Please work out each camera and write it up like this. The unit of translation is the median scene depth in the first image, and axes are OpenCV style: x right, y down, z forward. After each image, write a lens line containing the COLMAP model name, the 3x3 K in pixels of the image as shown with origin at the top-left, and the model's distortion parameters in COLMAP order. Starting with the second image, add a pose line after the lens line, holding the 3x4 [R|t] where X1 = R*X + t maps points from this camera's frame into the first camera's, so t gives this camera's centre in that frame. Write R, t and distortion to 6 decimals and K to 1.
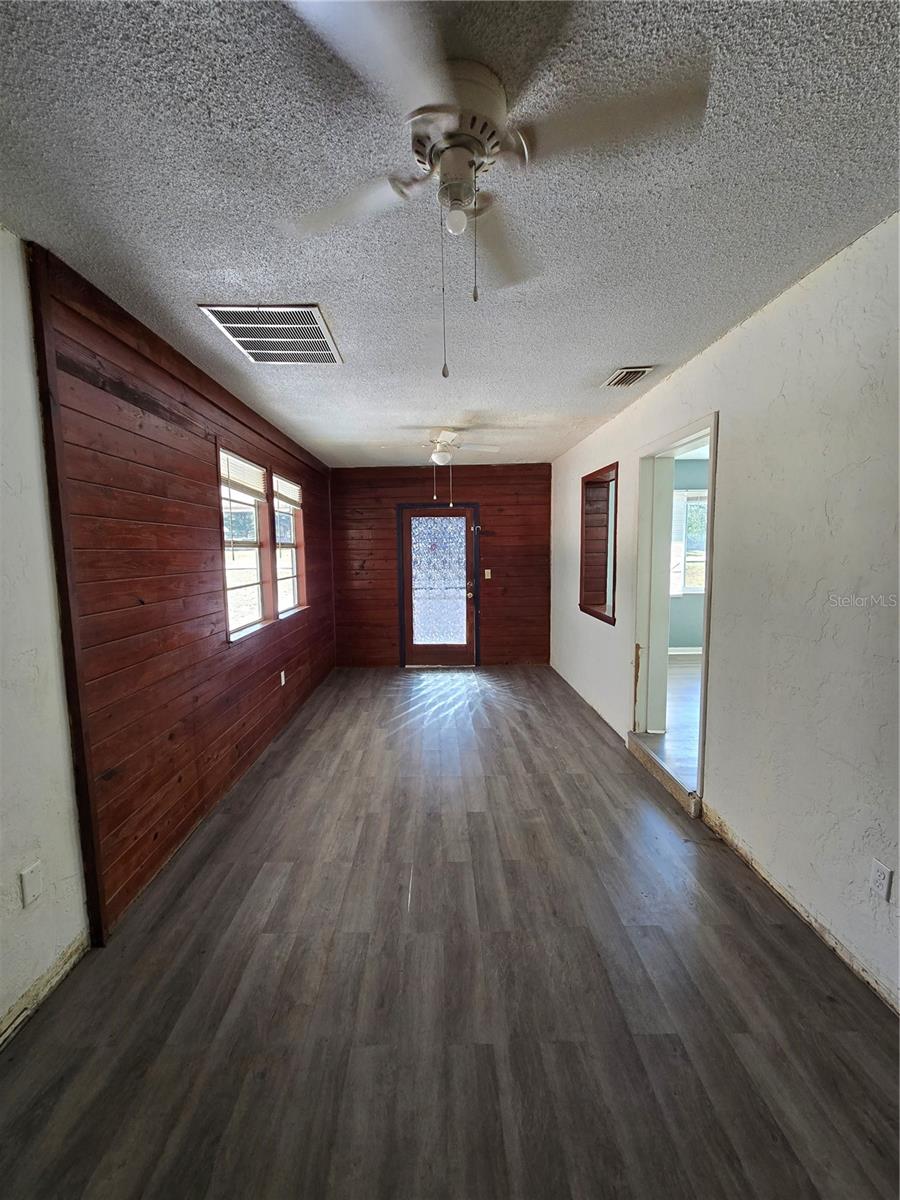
lens RADIAL K [[492.2, 0, 449.5], [0, 492.2, 600.9], [0, 0, 1]] dist [-0.000527, 0.001086]
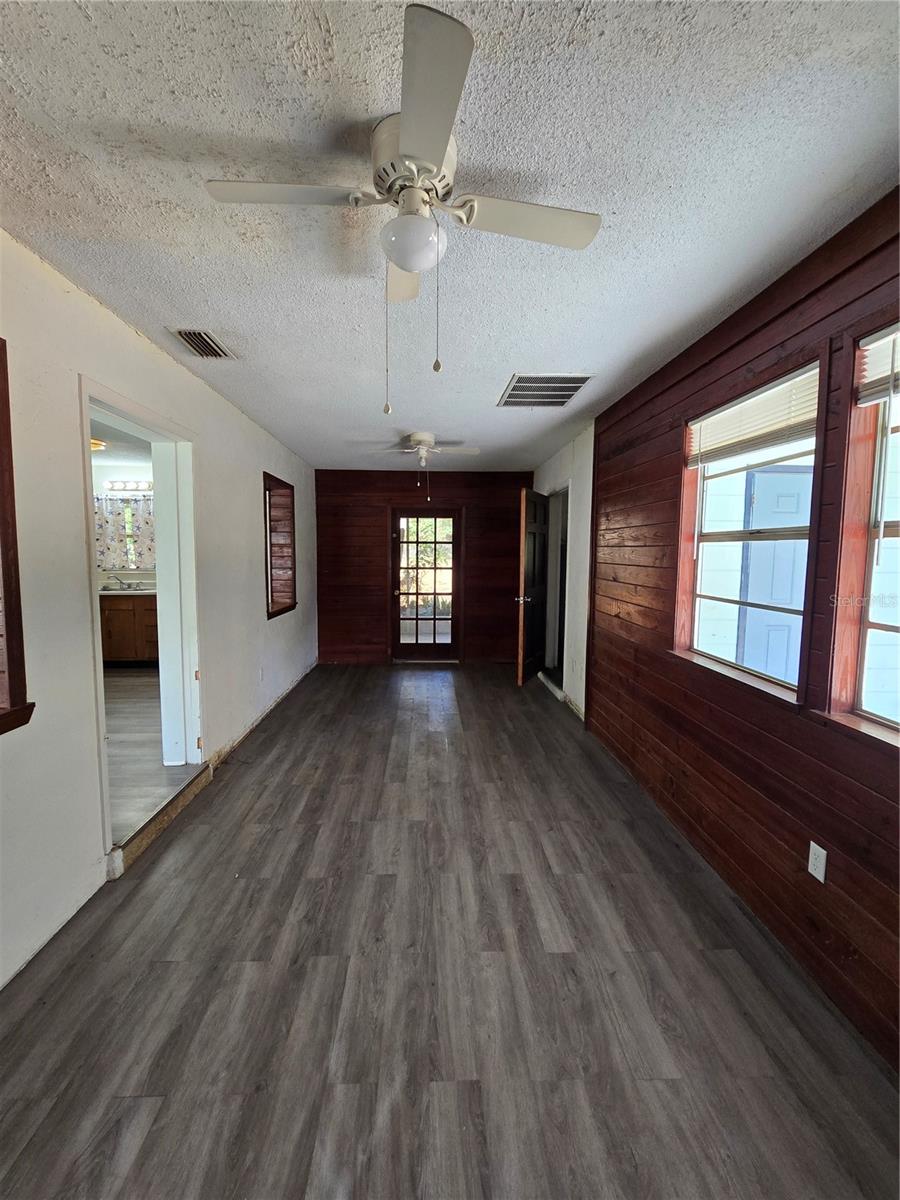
lens RADIAL K [[492.2, 0, 449.6], [0, 492.2, 598.1], [0, 0, 1]] dist [-0.000527, 0.001086]
pose [[-0.999811, 0.006260, -0.018403, -0.039906], [0.002445, 0.979706, 0.200426, -0.172247], [0.019284, 0.200343, -0.979536, 1.700990]]
